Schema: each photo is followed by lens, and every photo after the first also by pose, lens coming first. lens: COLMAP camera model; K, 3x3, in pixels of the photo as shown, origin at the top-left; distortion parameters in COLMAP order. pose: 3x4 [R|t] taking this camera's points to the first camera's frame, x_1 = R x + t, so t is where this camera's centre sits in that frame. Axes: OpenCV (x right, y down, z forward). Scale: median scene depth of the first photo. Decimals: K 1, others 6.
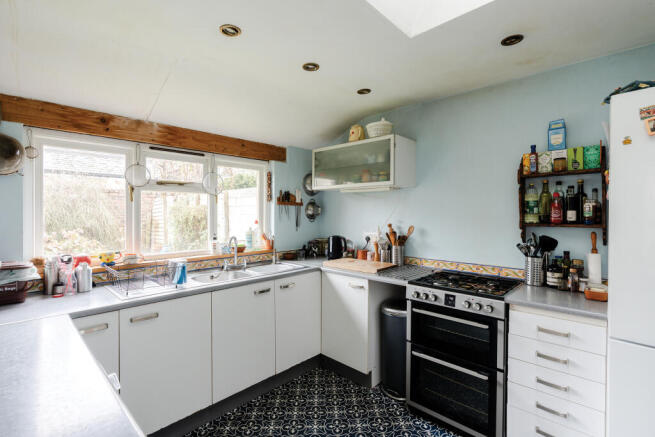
lens RADIAL K [[307.1, 0, 327.1], [0, 307.1, 215.5], [0, 0, 1]] dist [-0.001069, -0.000076]
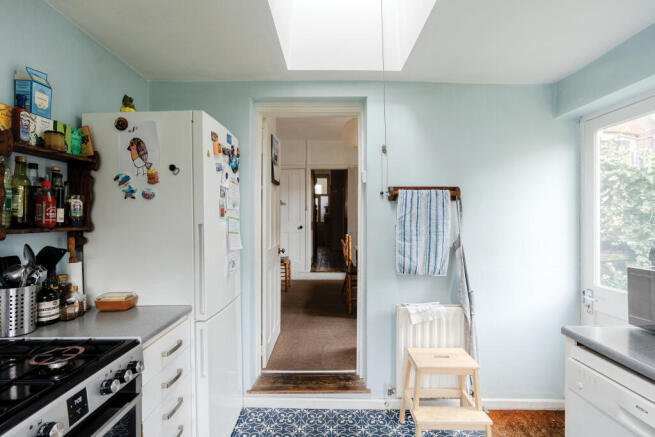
lens RADIAL K [[307.1, 0, 327.9], [0, 307.1, 219.5], [0, 0, 1]] dist [-0.001069, -0.000076]
pose [[-0.675416, -0.003937, 0.737427, -0.162014], [0.000440, 0.999983, 0.005742, 0.005855], [-0.737437, 0.004203, -0.675403, 1.008585]]
